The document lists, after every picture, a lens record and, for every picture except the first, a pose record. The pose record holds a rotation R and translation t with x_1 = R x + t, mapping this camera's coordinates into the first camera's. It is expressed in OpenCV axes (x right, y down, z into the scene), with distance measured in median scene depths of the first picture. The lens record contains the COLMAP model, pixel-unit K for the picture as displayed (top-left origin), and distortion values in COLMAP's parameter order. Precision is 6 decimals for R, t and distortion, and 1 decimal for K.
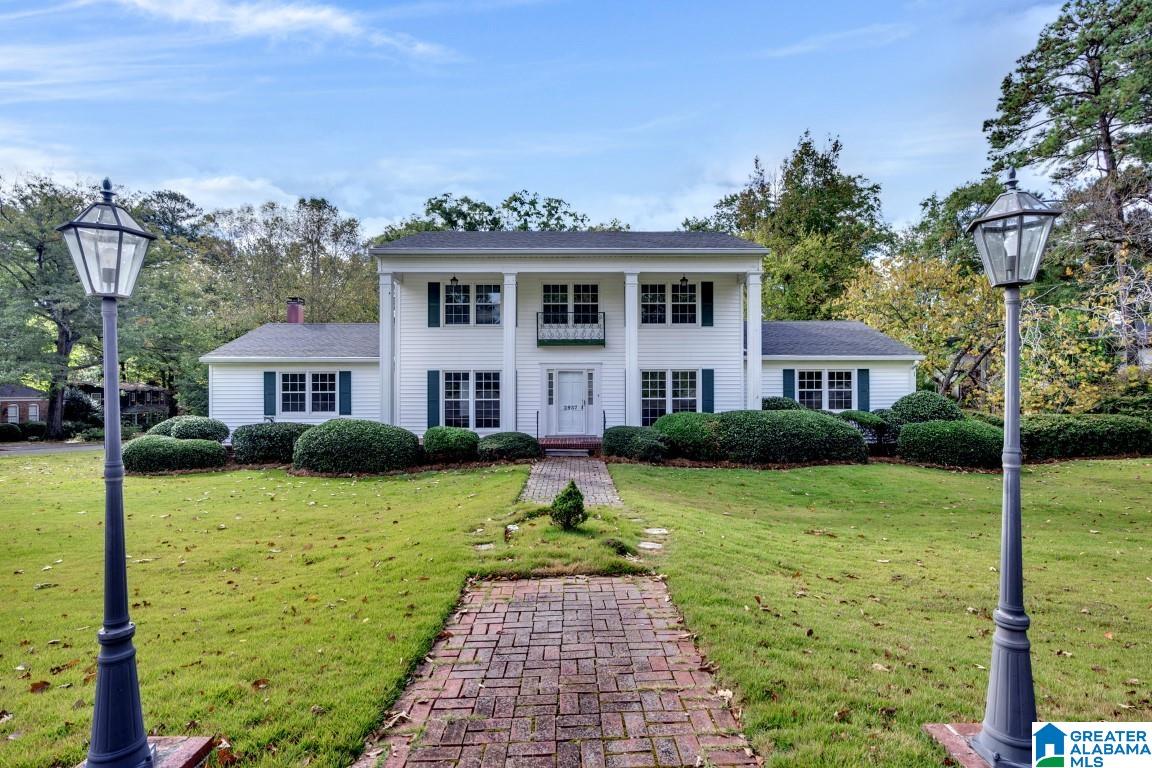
lens RADIAL K [[422.3, 0, 575.1], [0, 422.3, 389.0], [0, 0, 1]] dist [0.000837, 0.000143]
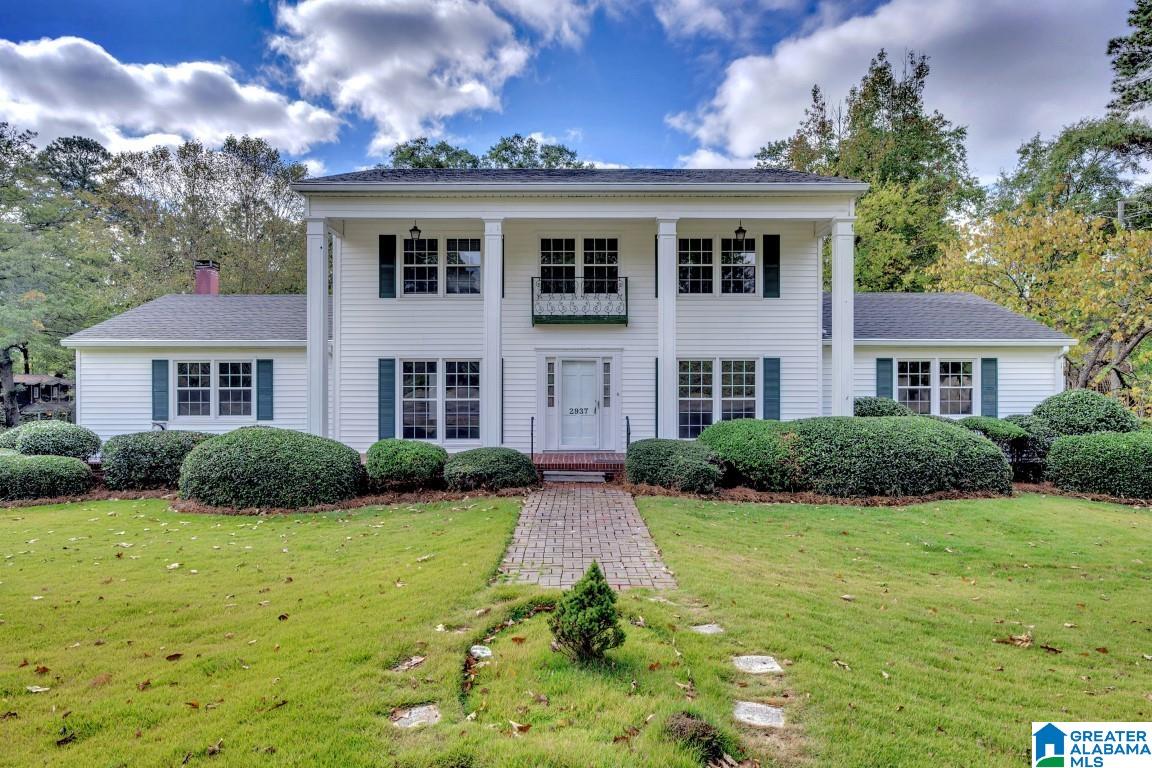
lens RADIAL K [[516.0, 0, 578.6], [0, 516.0, 386.1], [0, 0, 1]] dist [-0.000561, -0.000625]
pose [[0.999994, 0.002790, -0.001825, -0.009065], [-0.002782, 0.999986, 0.004428, -0.002068], [0.001838, -0.004422, 0.999989, 0.127632]]
